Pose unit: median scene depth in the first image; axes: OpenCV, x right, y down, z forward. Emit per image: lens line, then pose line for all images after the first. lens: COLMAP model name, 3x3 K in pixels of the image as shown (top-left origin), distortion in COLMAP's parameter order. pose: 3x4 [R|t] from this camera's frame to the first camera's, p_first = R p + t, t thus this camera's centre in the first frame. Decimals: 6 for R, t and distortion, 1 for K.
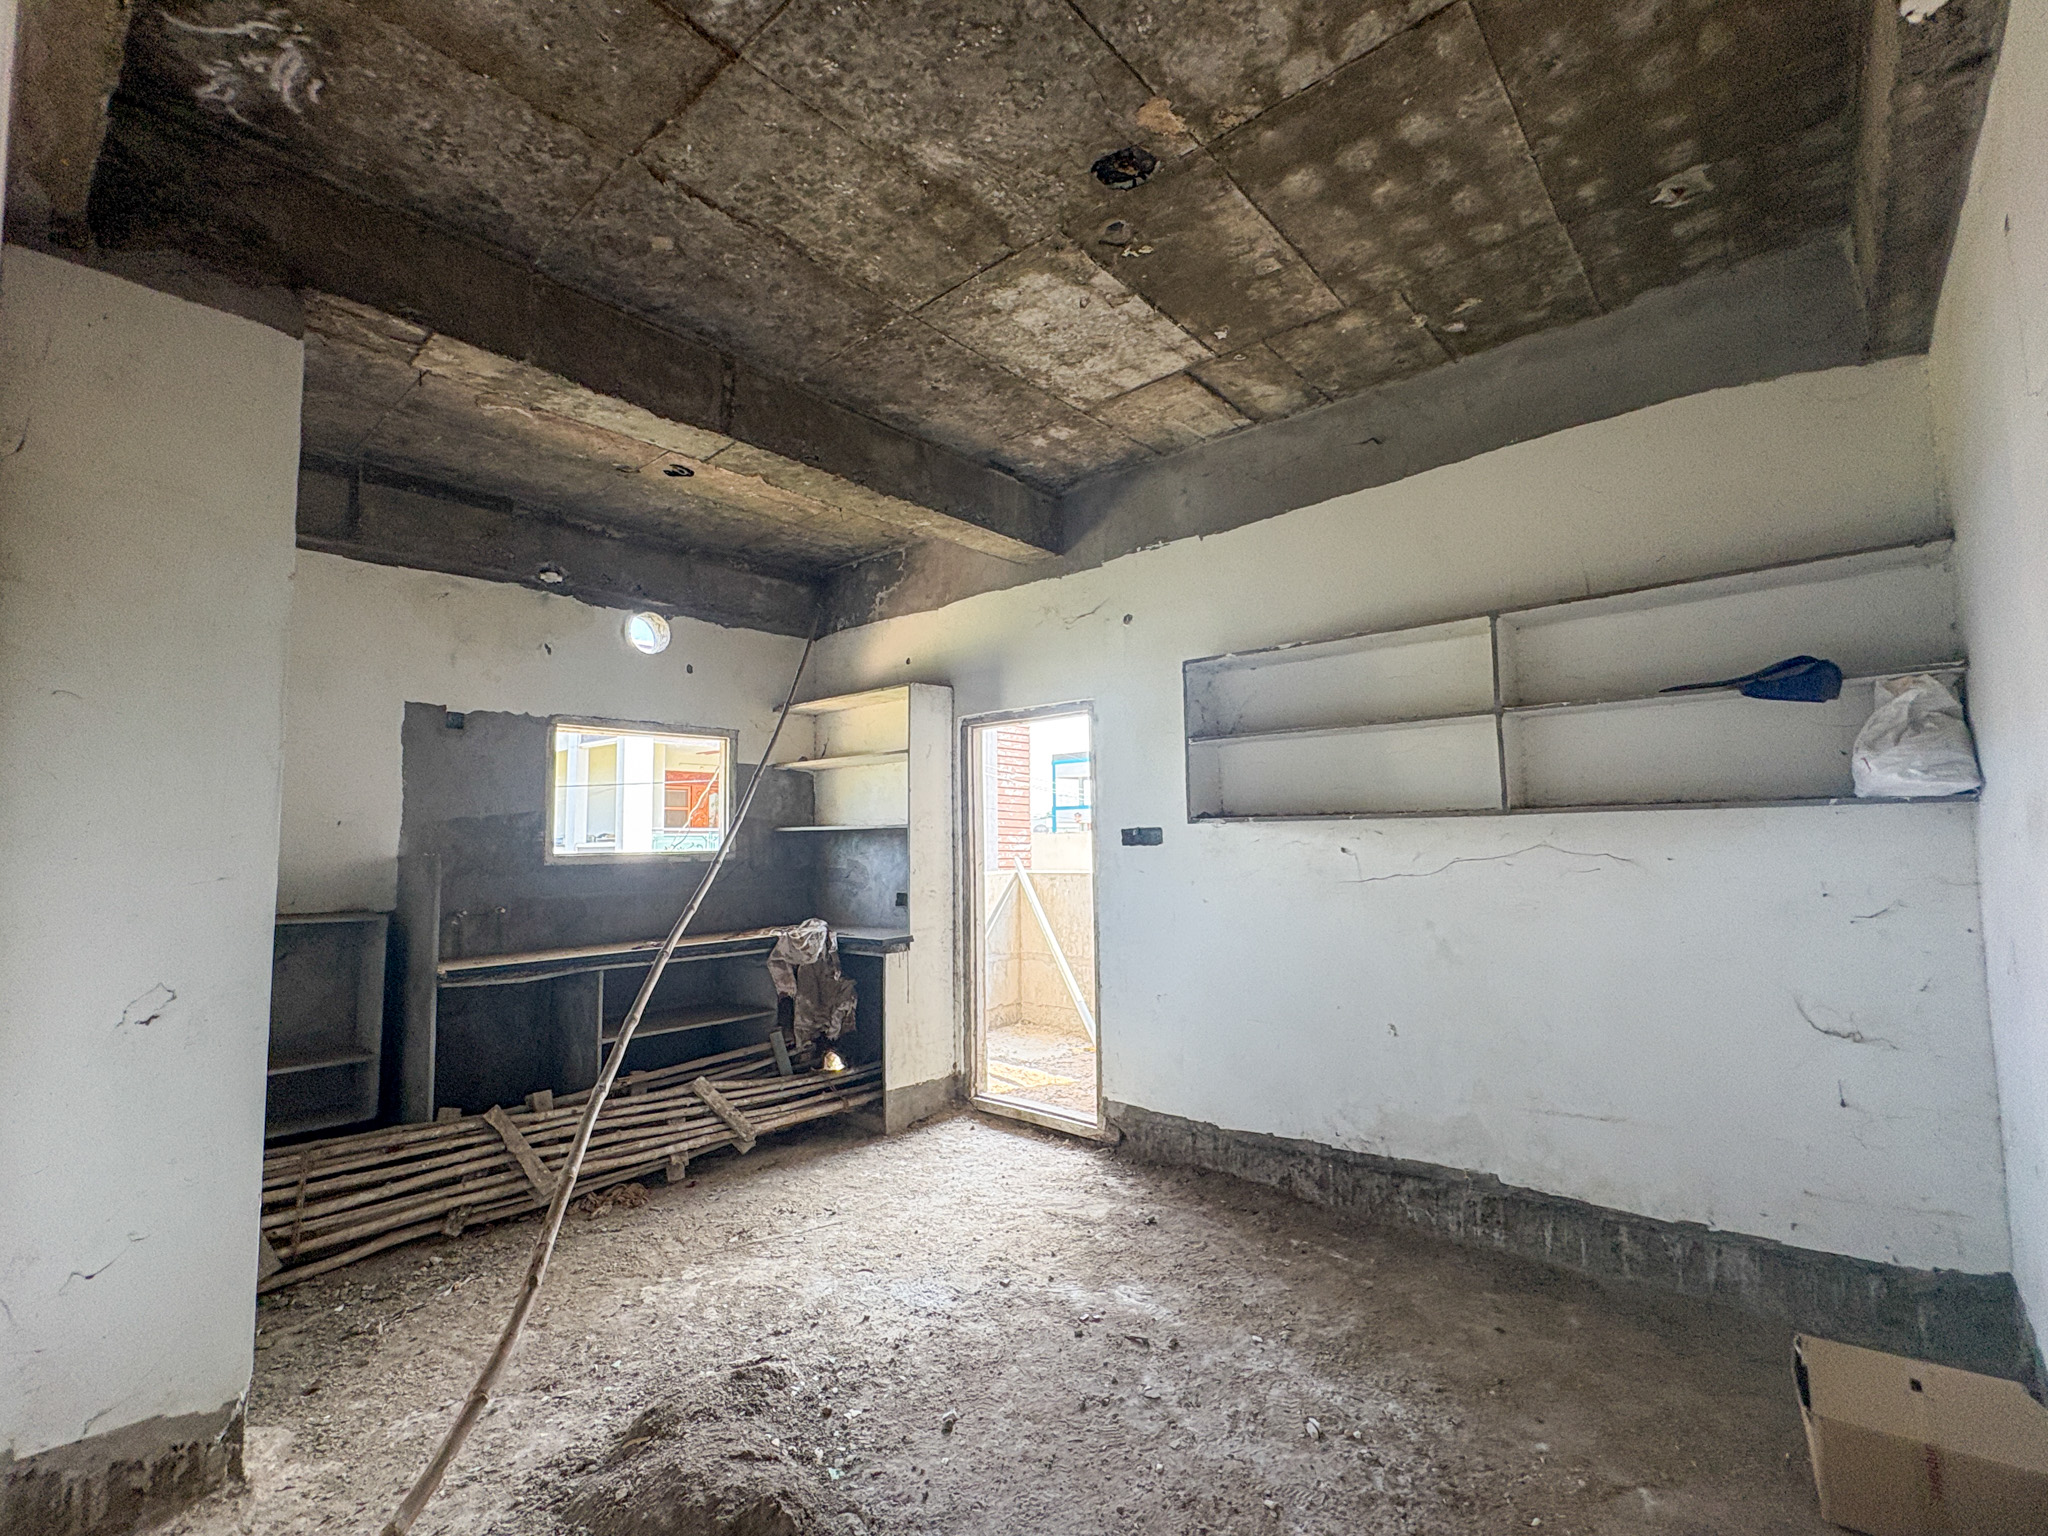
lens RADIAL K [[900.7, 0, 1022.7], [0, 900.7, 768.7], [0, 0, 1]] dist [-0.003698, 0.000551]
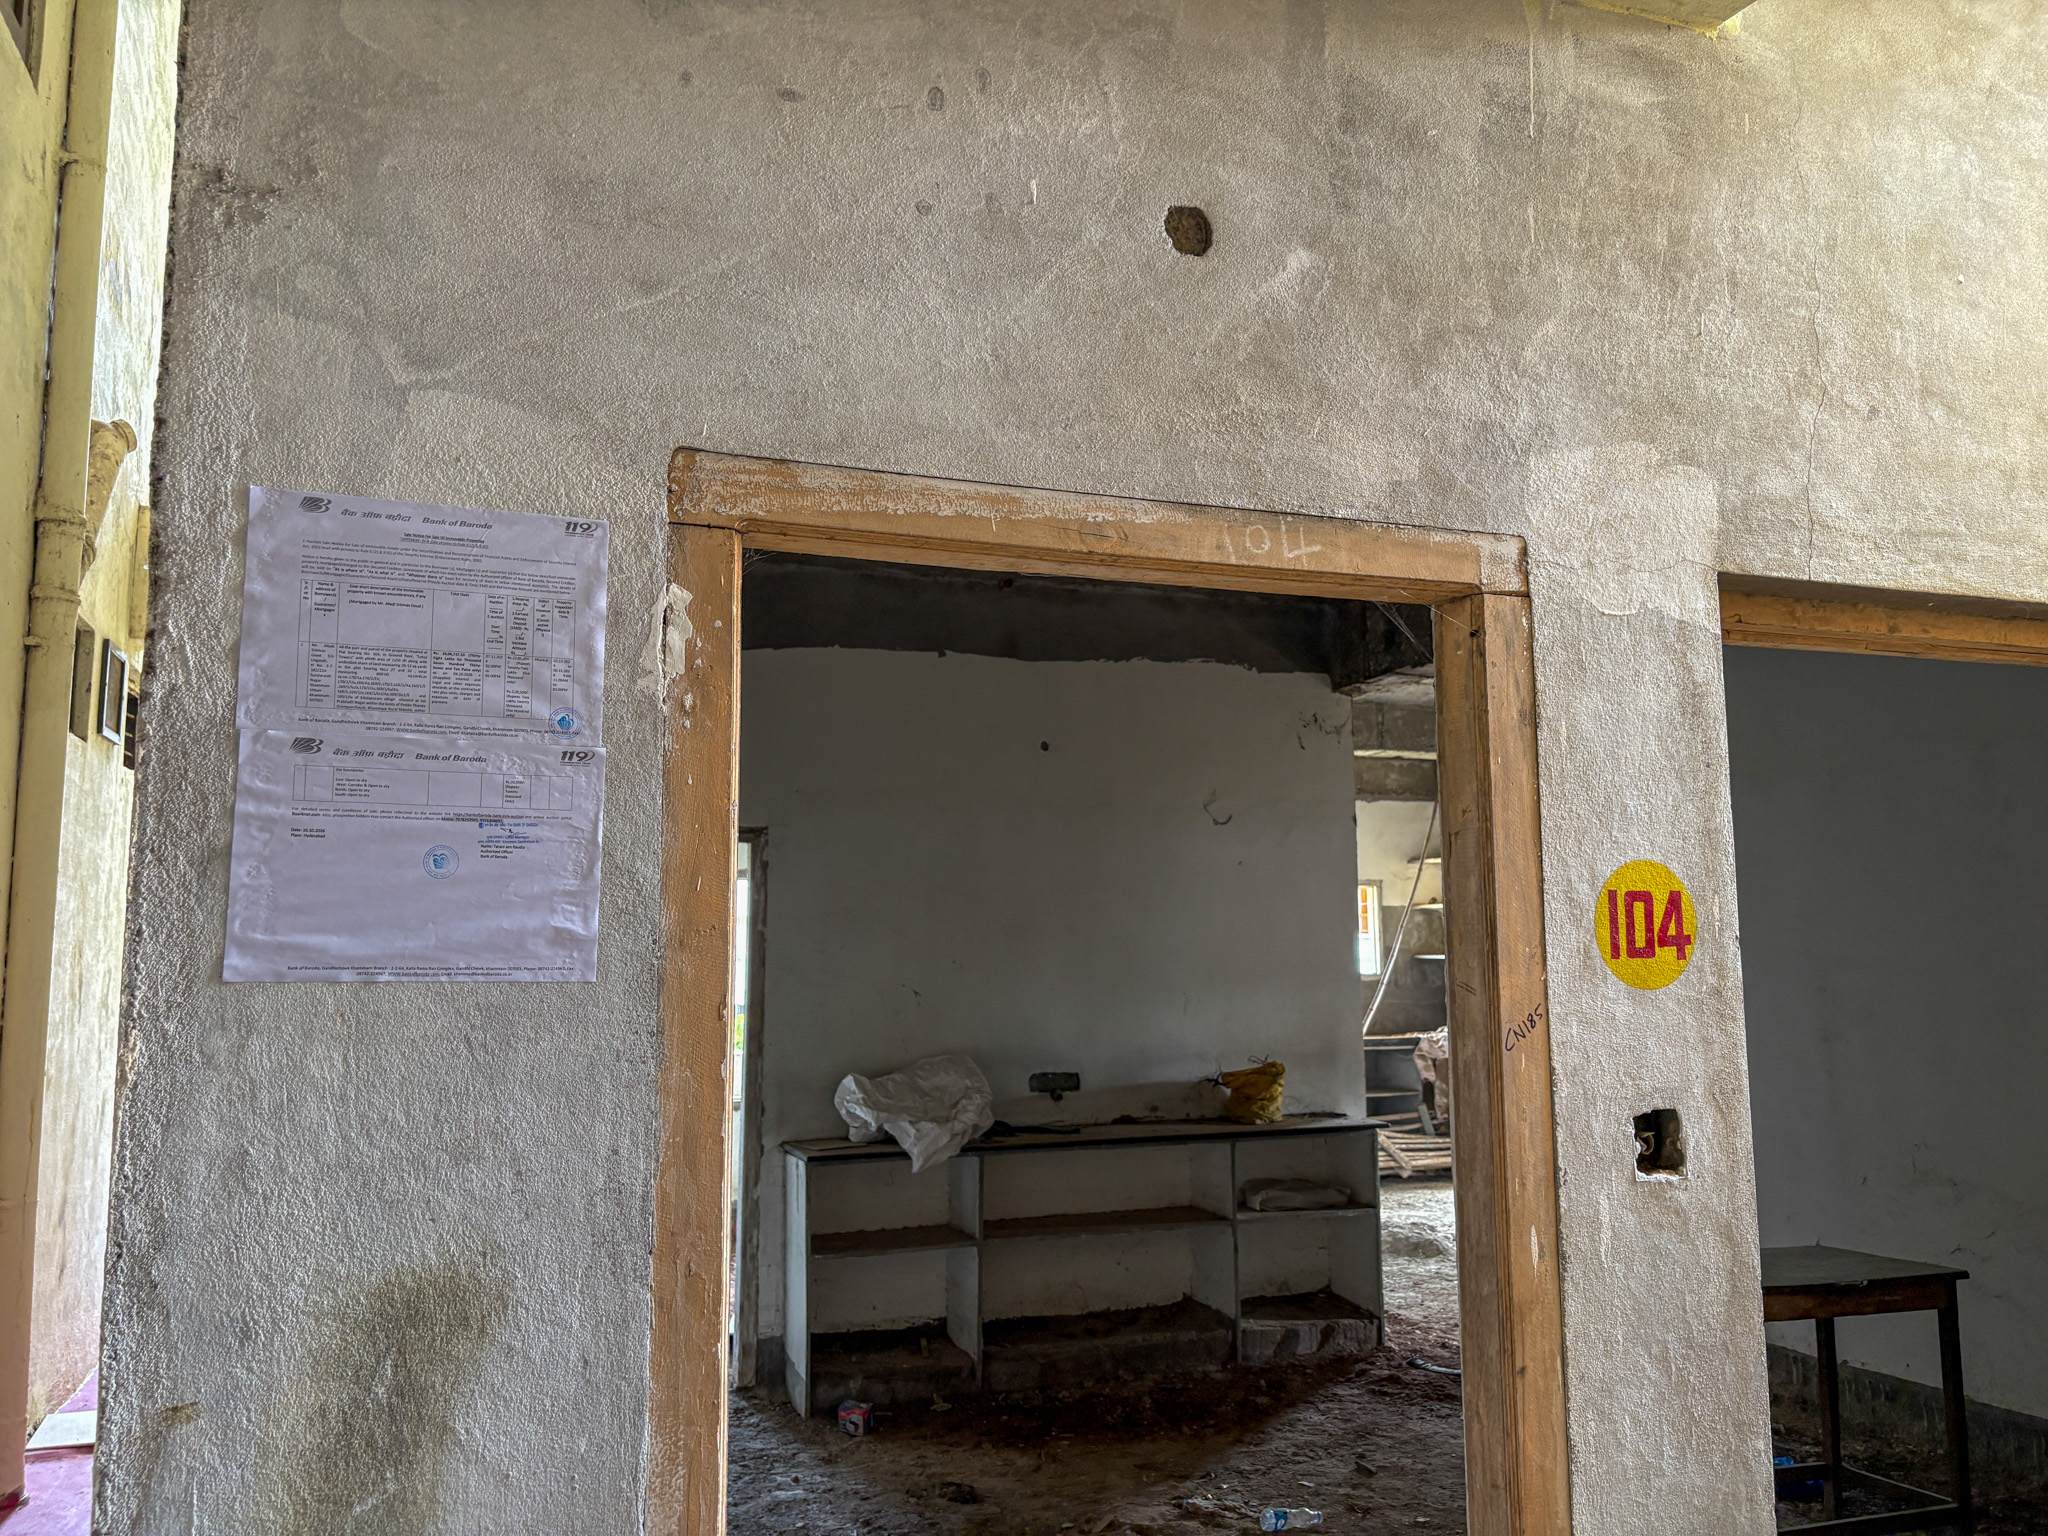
lens RADIAL K [[1545.4, 0, 1020.2], [0, 1545.4, 768.1], [0, 0, 1]] dist [0.042333, -0.050999]
pose [[0.875010, -0.042859, -0.482205, 0.554593], [0.036968, 0.999080, -0.021718, -0.308536], [0.482692, 0.001177, 0.875789, -2.149035]]
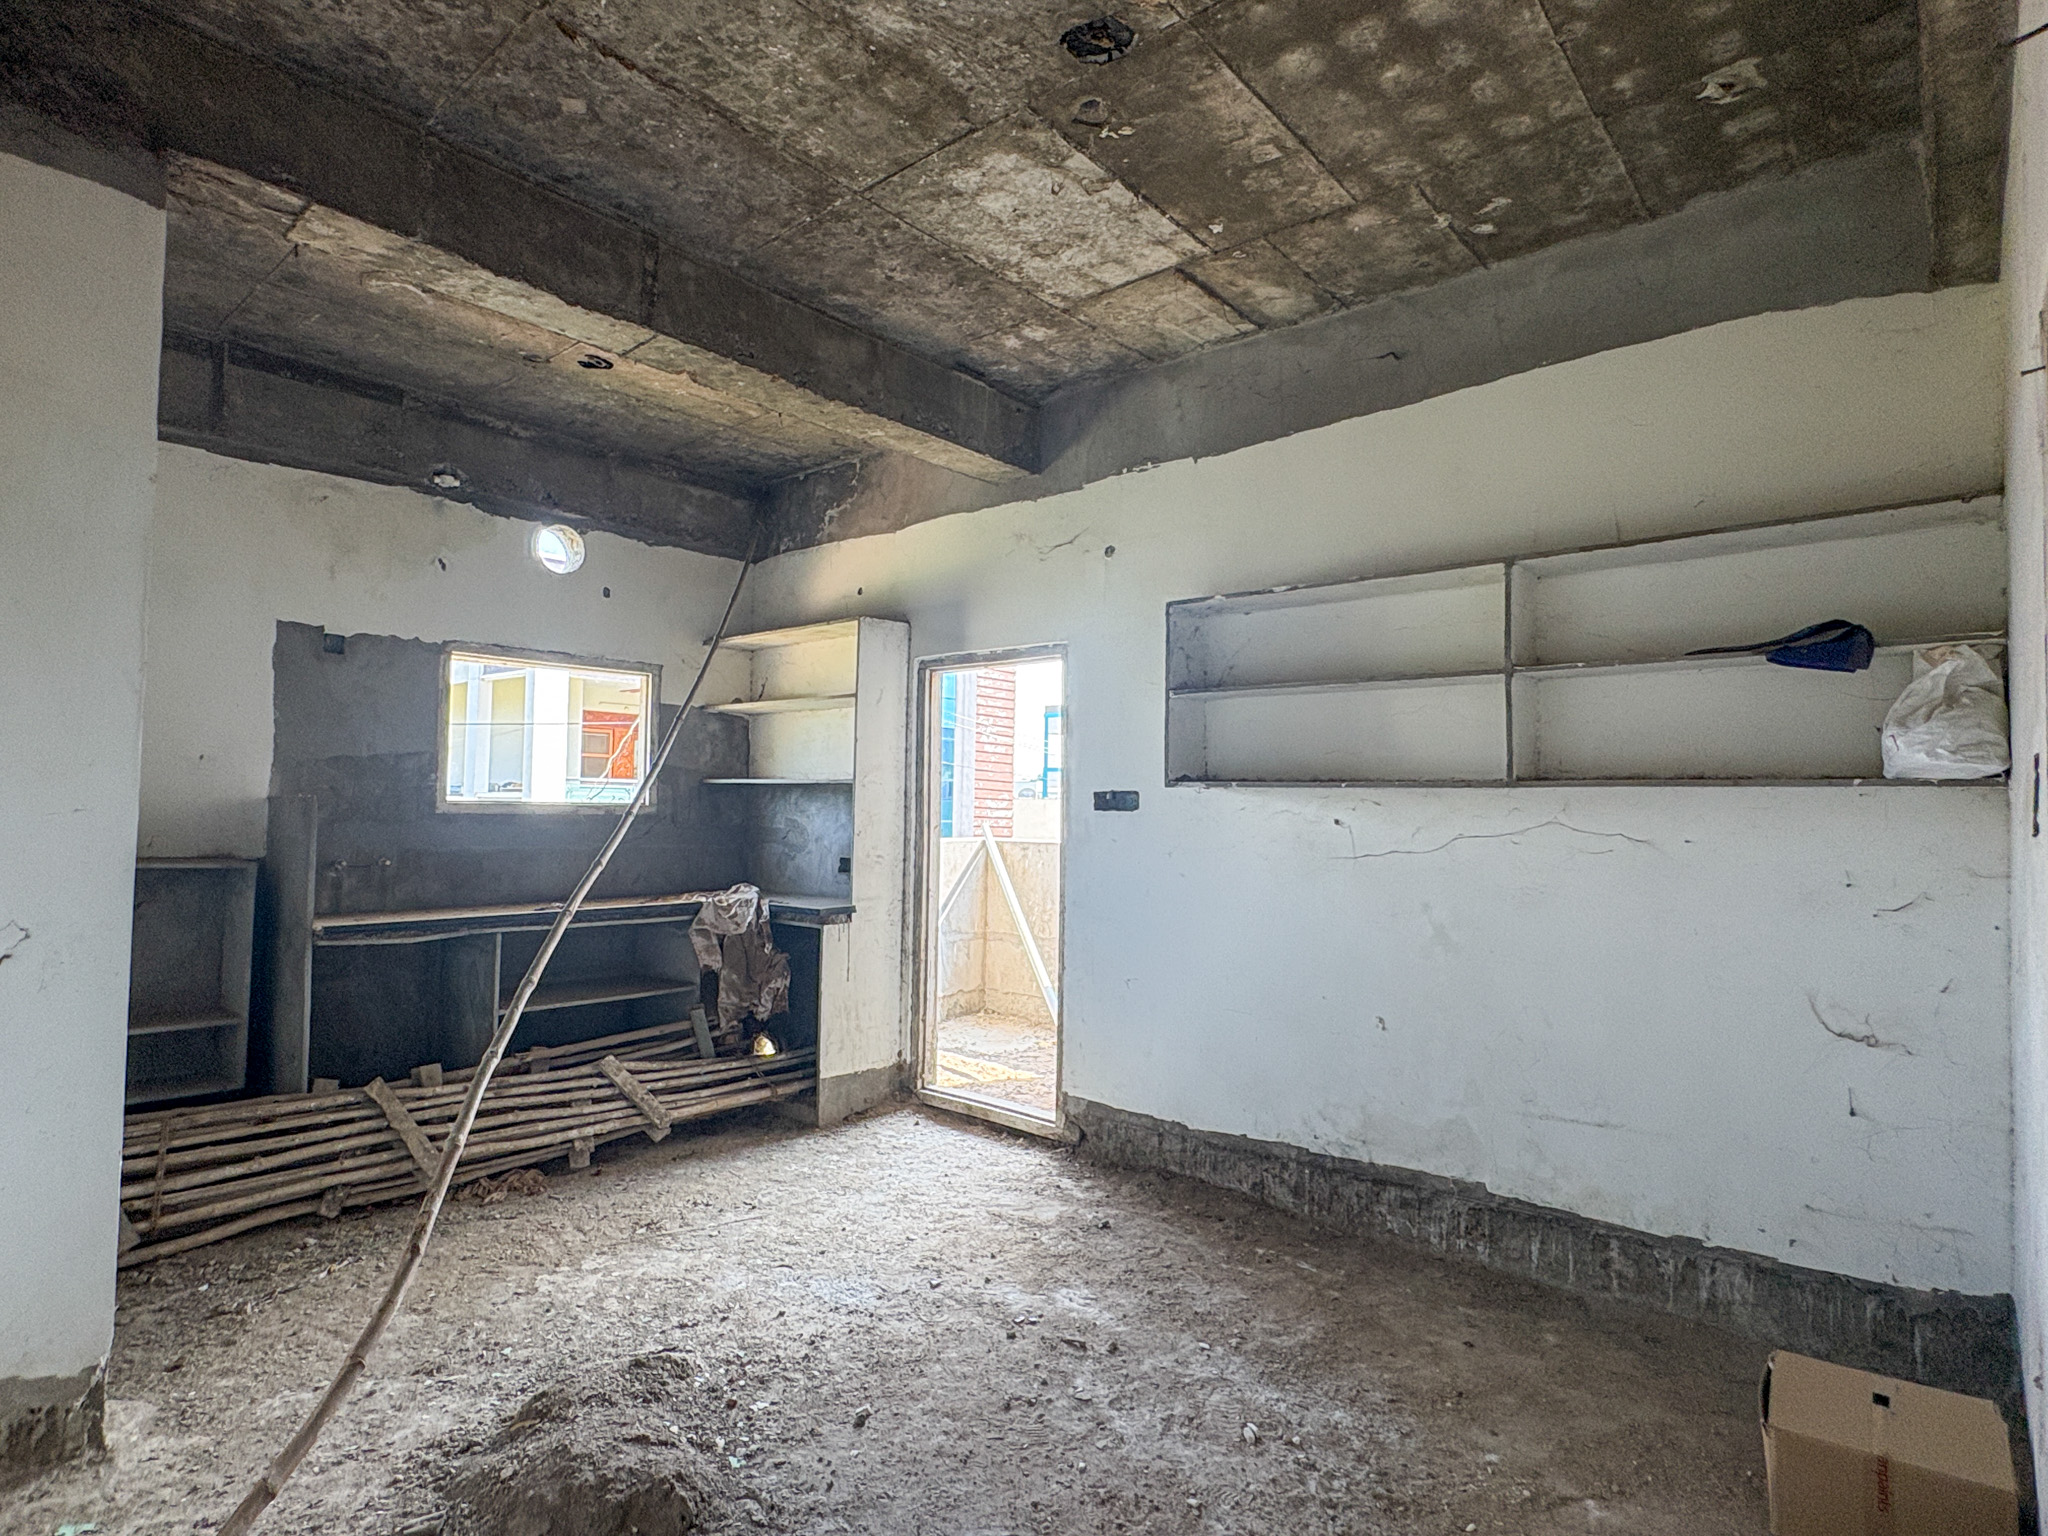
lens RADIAL K [[1076.6, 0, 1018.7], [0, 1076.6, 766.8], [0, 0, 1]] dist [-0.002686, -0.000118]
pose [[0.999510, 0.030942, 0.004770, 0.042625], [-0.031113, 0.998662, 0.041316, 0.002307], [-0.003485, -0.041444, 0.999135, -0.067760]]
